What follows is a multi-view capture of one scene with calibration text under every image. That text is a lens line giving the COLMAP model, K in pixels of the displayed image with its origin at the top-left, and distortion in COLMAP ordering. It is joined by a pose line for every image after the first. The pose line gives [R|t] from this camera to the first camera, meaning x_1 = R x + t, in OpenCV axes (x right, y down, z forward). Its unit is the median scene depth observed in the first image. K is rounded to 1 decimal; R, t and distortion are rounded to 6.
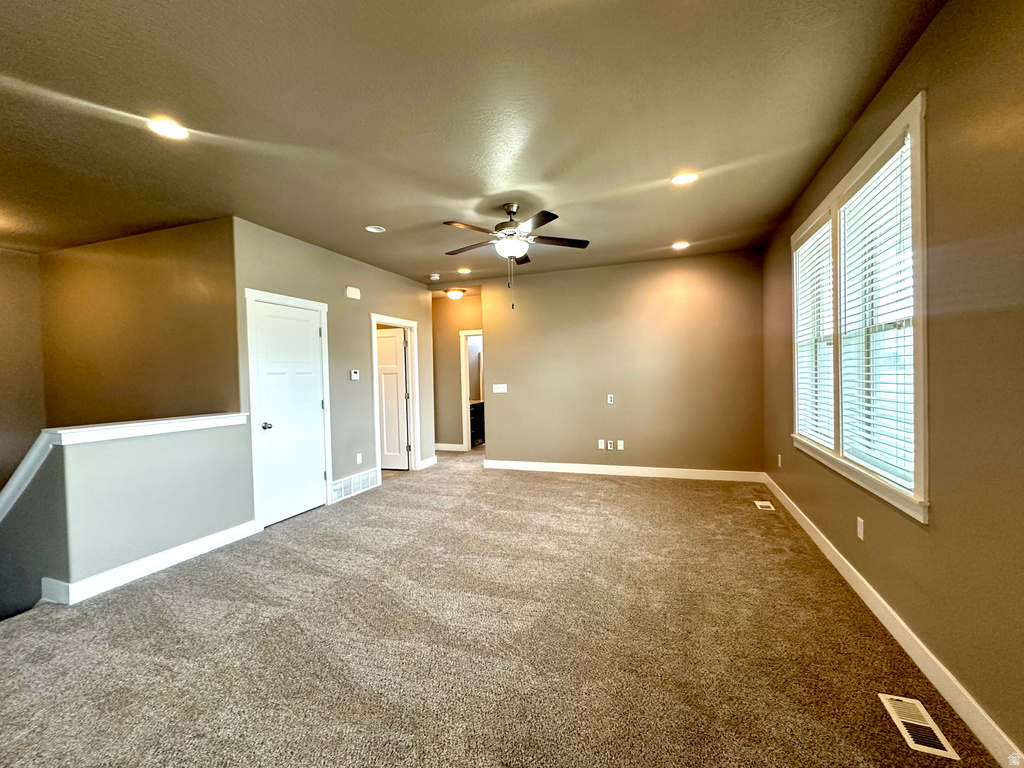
lens RADIAL K [[425.4, 0, 512.0], [0, 425.4, 384.0], [0, 0, 1]] dist [-0.000160, -0.000234]
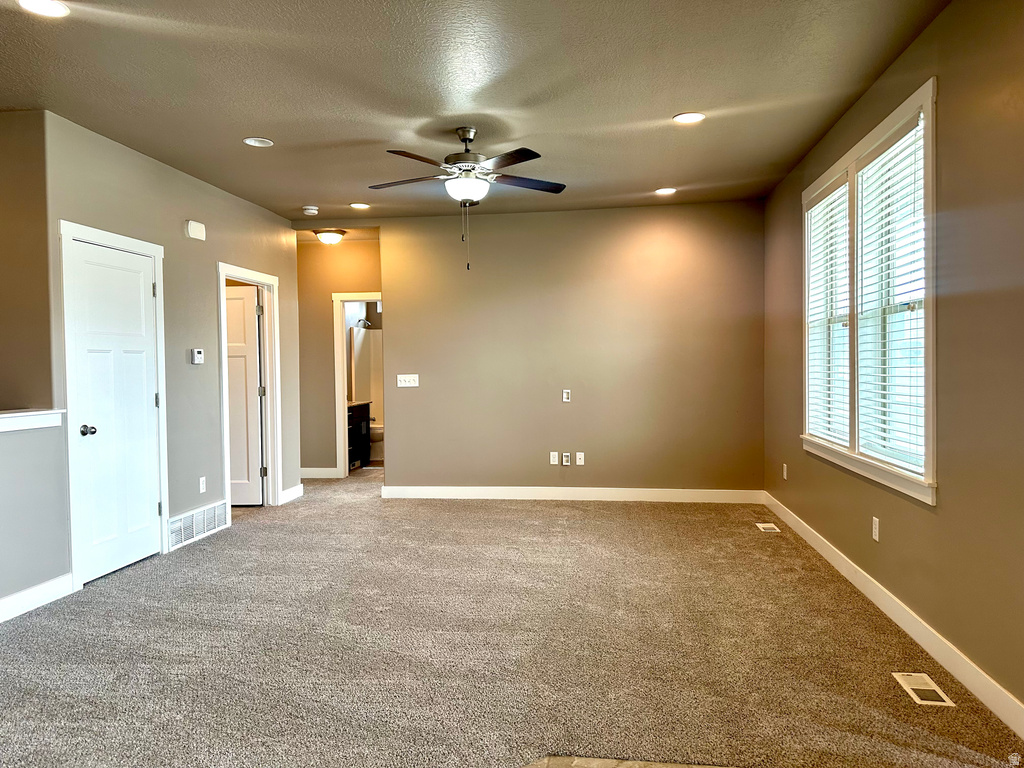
lens RADIAL K [[745.9, 0, 478.8], [0, 745.9, 385.0], [0, 0, 1]] dist [0.075565, -0.089906]
pose [[0.978931, 0.007101, 0.204069, -0.255877], [-0.006752, 0.999974, -0.002410, 0.031636], [-0.204081, 0.000982, 0.978954, -0.305488]]
